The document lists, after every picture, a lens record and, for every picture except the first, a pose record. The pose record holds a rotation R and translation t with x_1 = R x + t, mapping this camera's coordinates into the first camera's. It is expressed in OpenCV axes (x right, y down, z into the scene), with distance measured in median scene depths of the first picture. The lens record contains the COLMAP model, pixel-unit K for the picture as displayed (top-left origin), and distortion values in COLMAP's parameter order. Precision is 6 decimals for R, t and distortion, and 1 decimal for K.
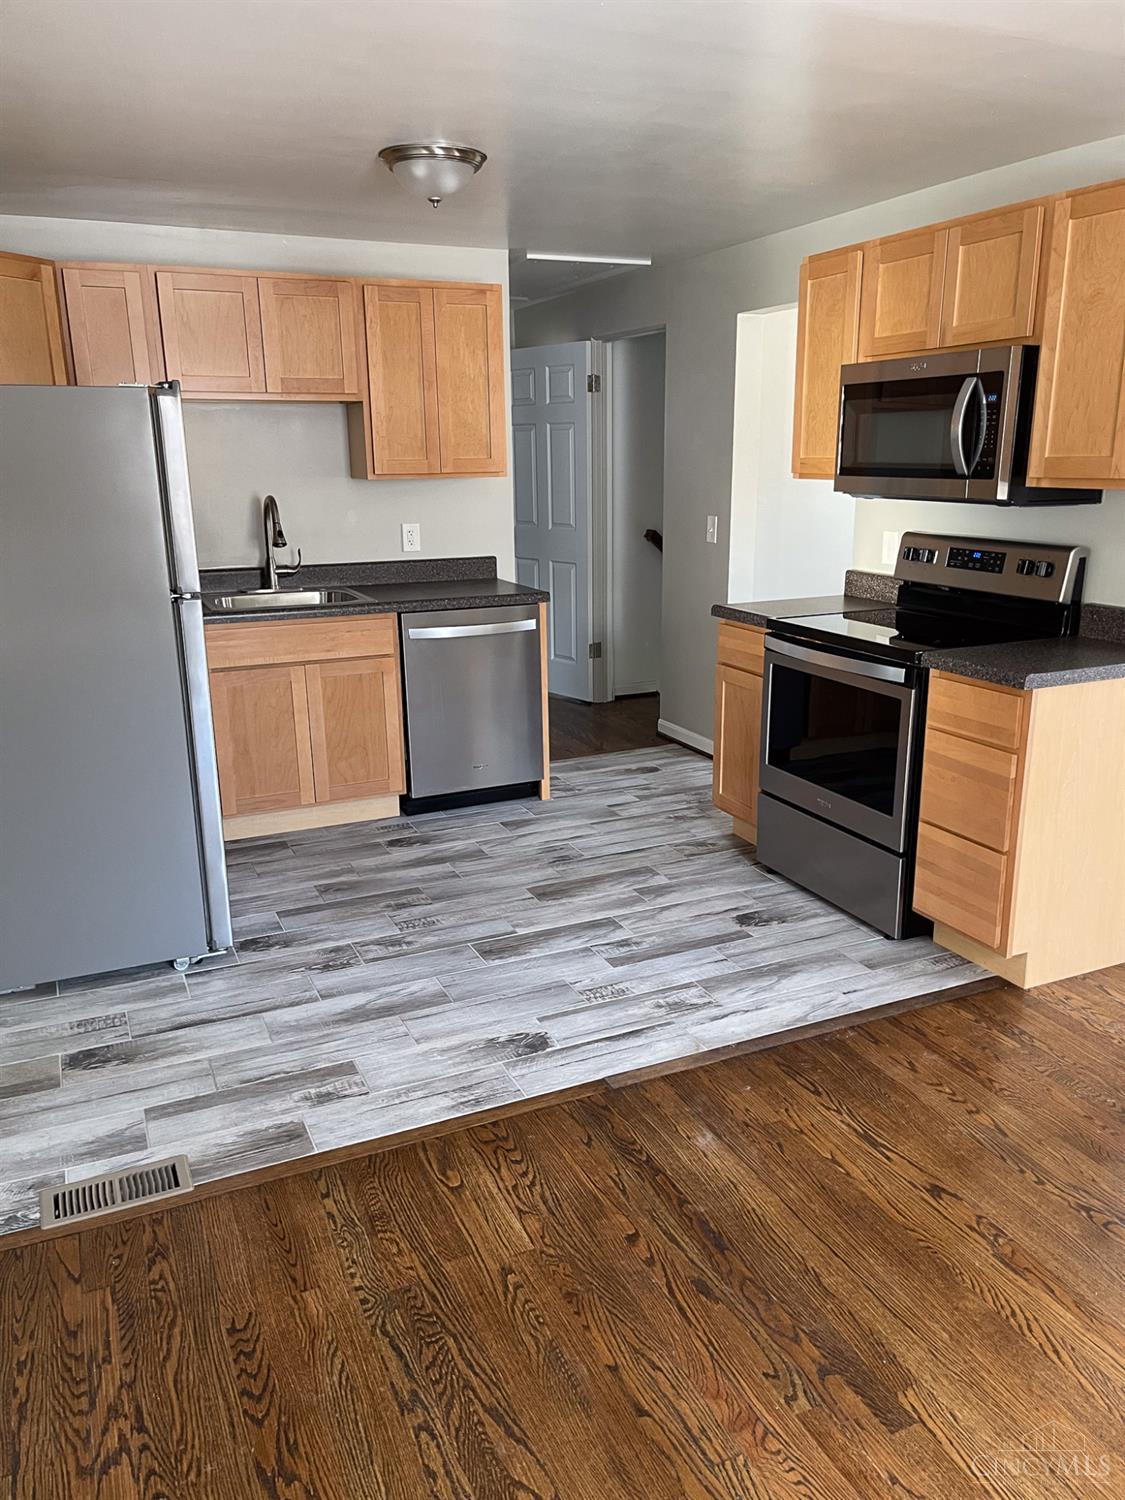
lens RADIAL K [[1121.2, 0, 564.2], [0, 1121.2, 754.6], [0, 0, 1]] dist [0.006948, 0.003428]
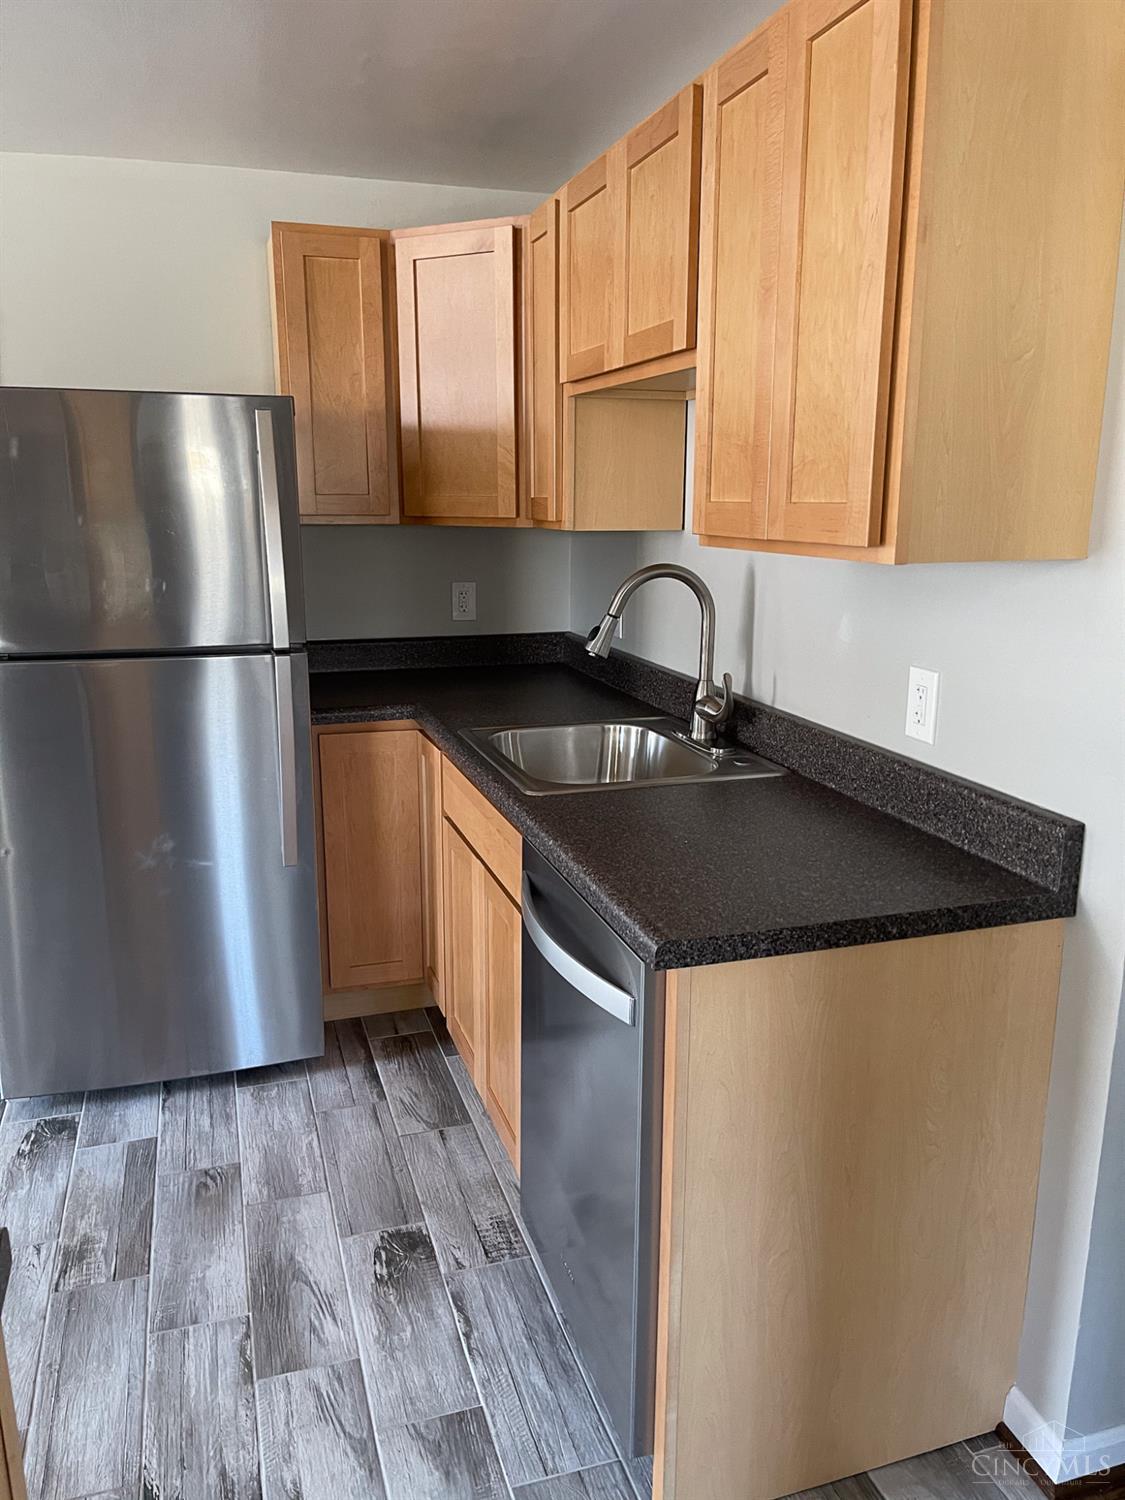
lens RADIAL K [[1121.2, 0, 563.1], [0, 1121.2, 749.1], [0, 0, 1]] dist [0.006948, 0.003428]
pose [[-0.114973, 0.230164, -0.966336, 0.296193], [-0.259538, 0.932038, 0.252874, -0.290677], [0.958865, 0.279875, -0.047423, 1.080202]]
